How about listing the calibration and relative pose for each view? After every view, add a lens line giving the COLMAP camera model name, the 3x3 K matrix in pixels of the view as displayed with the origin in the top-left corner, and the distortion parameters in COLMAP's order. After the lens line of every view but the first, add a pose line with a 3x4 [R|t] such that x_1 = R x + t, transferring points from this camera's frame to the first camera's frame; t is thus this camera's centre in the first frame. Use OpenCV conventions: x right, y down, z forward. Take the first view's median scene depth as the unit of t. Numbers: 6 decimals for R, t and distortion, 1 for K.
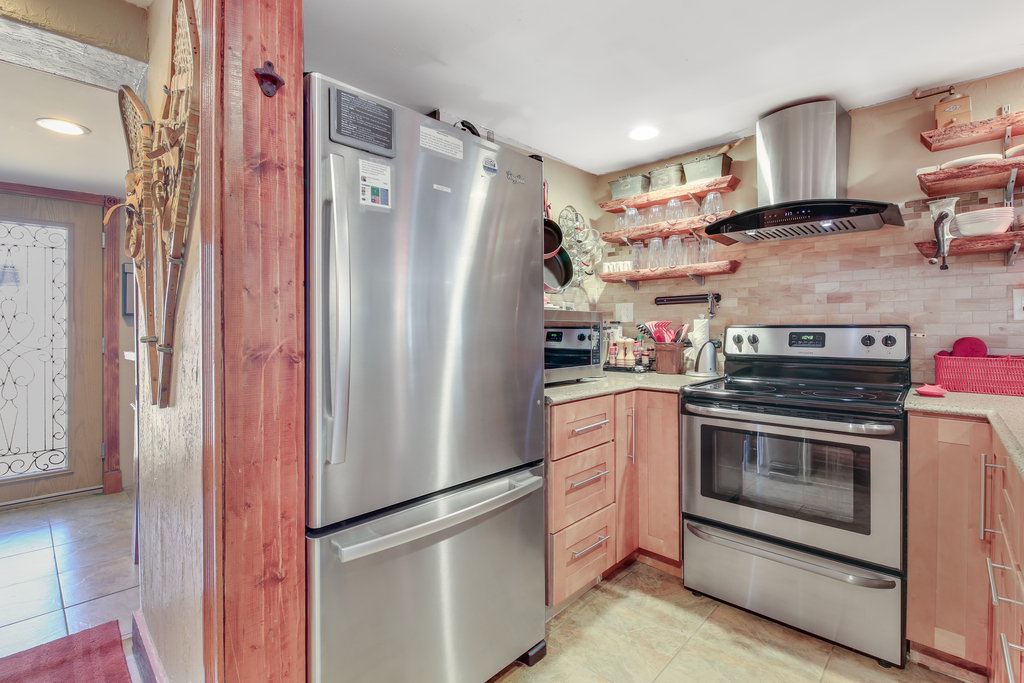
lens RADIAL K [[462.4, 0, 512.5], [0, 462.4, 326.3], [0, 0, 1]] dist [-0.004446, -0.001773]
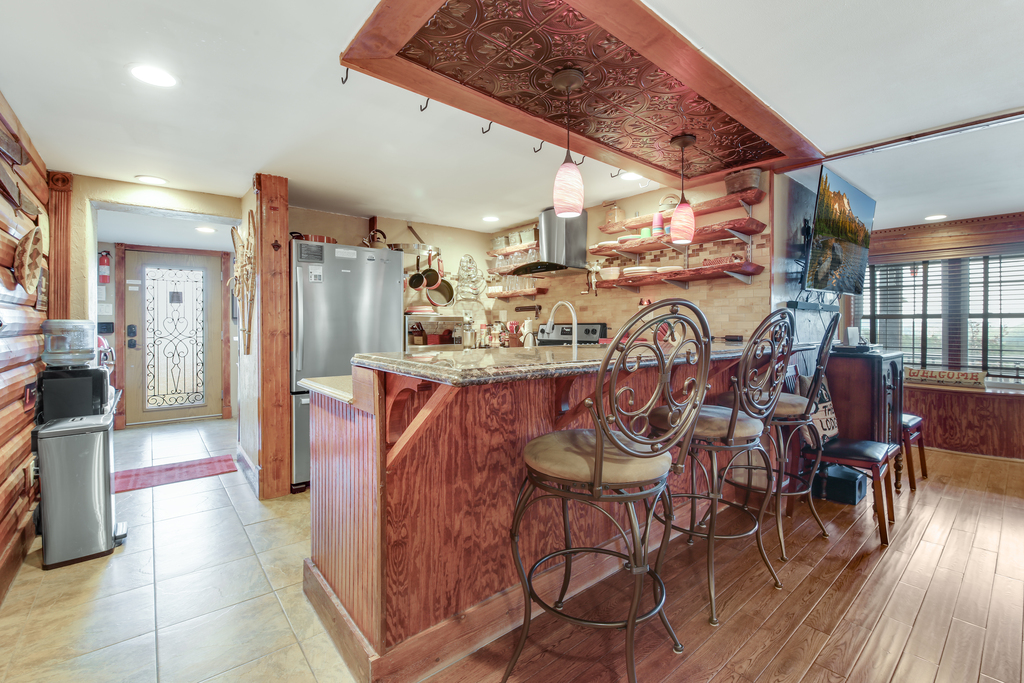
lens RADIAL K [[440.7, 0, 511.0], [0, 440.7, 326.0], [0, 0, 1]] dist [0.002147, -0.007771]
pose [[0.991348, -0.001378, -0.131255, 0.591249], [0.001879, 0.999991, 0.003690, 0.001225], [0.131248, -0.003904, 0.991342, -0.720964]]
